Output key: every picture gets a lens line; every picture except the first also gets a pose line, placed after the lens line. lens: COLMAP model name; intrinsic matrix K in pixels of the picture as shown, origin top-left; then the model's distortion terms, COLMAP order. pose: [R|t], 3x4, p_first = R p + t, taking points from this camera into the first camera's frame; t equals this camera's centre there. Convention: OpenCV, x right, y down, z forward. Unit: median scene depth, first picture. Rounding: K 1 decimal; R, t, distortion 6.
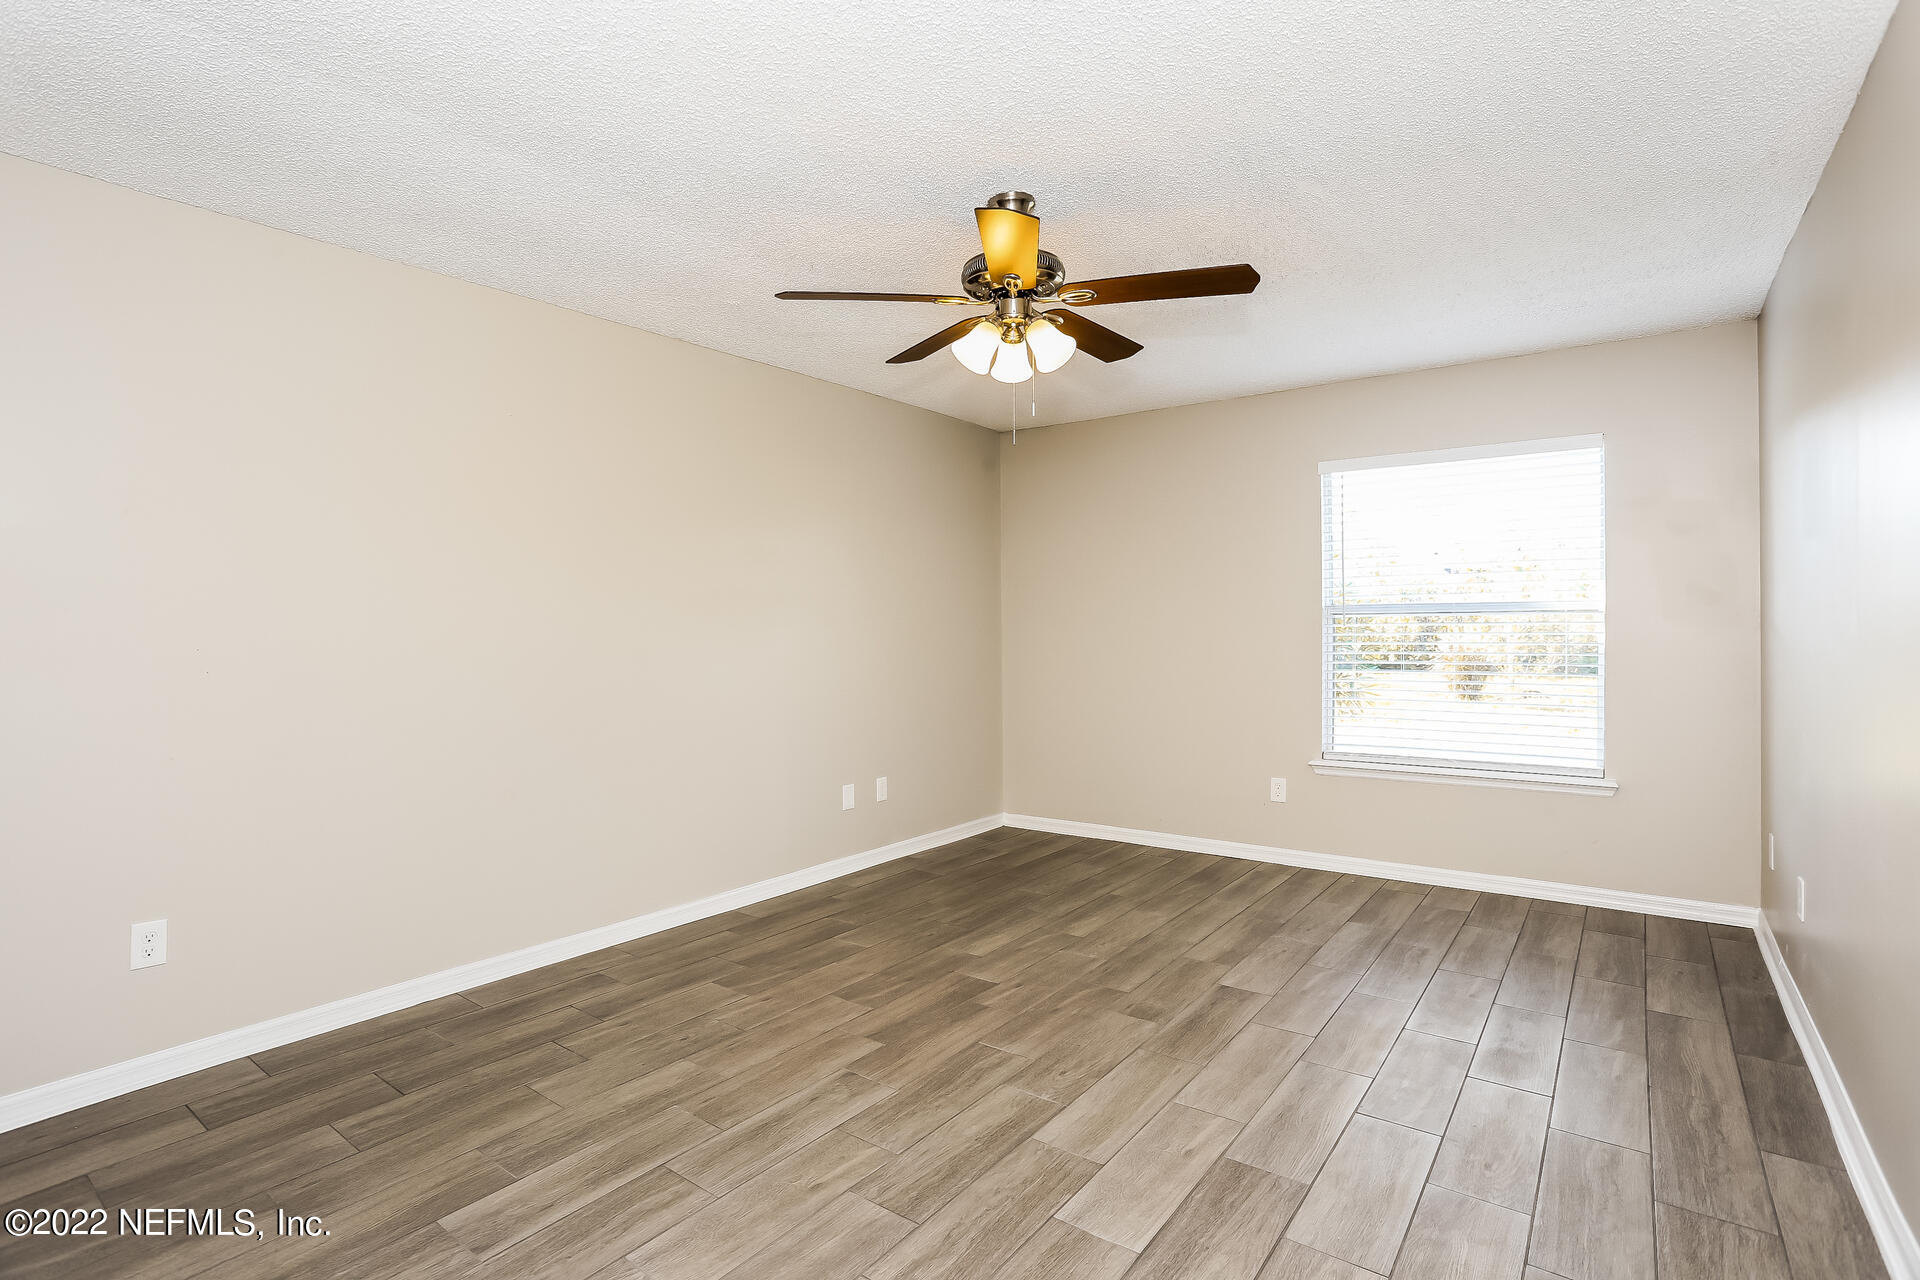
lens RADIAL K [[930.3, 0, 952.3], [0, 930.3, 636.2], [0, 0, 1]] dist [-0.057514, 0.033165]
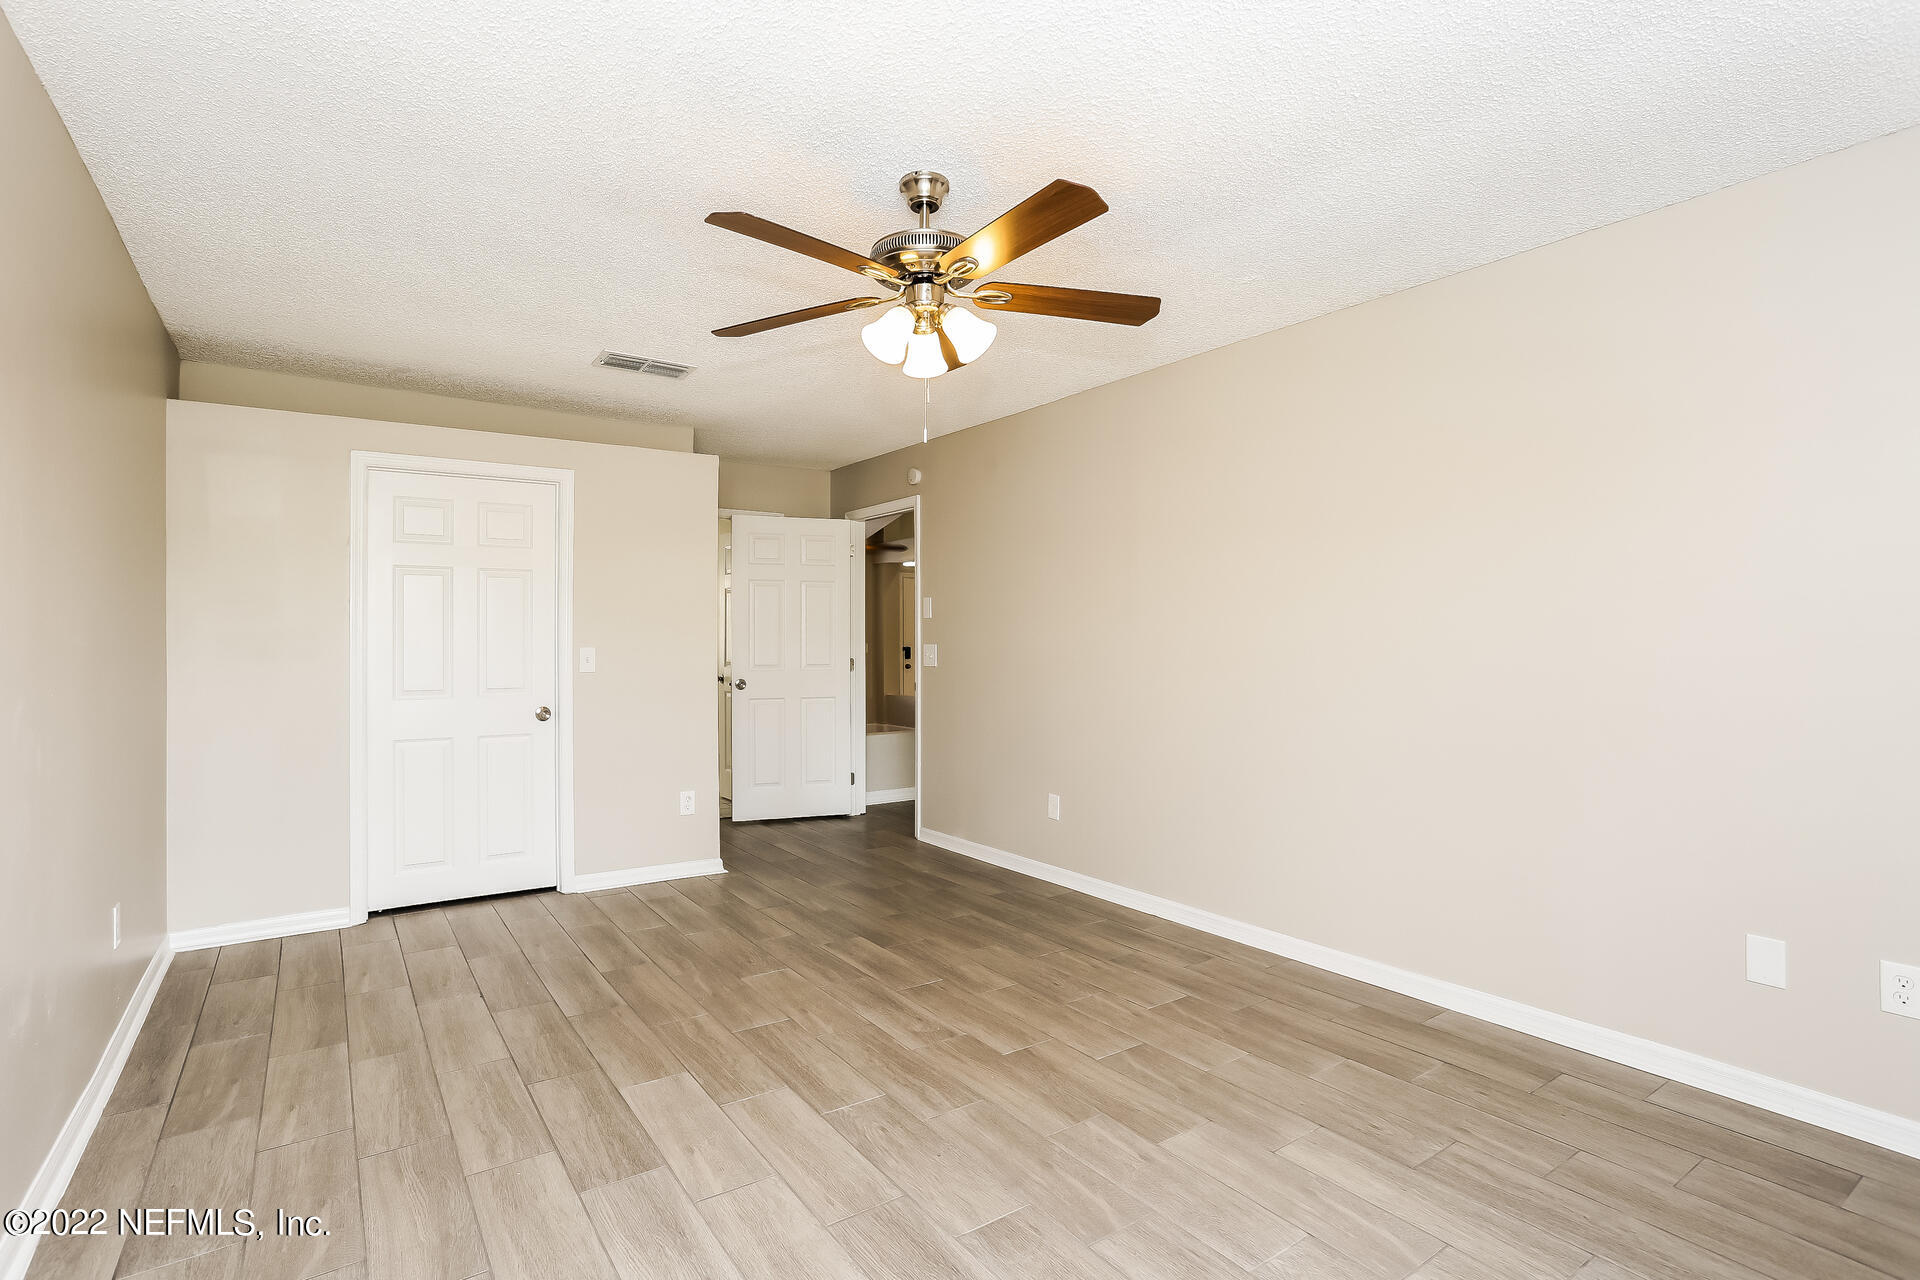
lens RADIAL K [[930.3, 0, 952.3], [0, 930.3, 636.2], [0, 0, 1]] dist [-0.057514, 0.033165]
pose [[-0.315115, 0.002096, -0.949051, 0.876985], [-0.001446, 0.999995, 0.002689, -0.018807], [0.949052, 0.002220, -0.315110, 1.225474]]
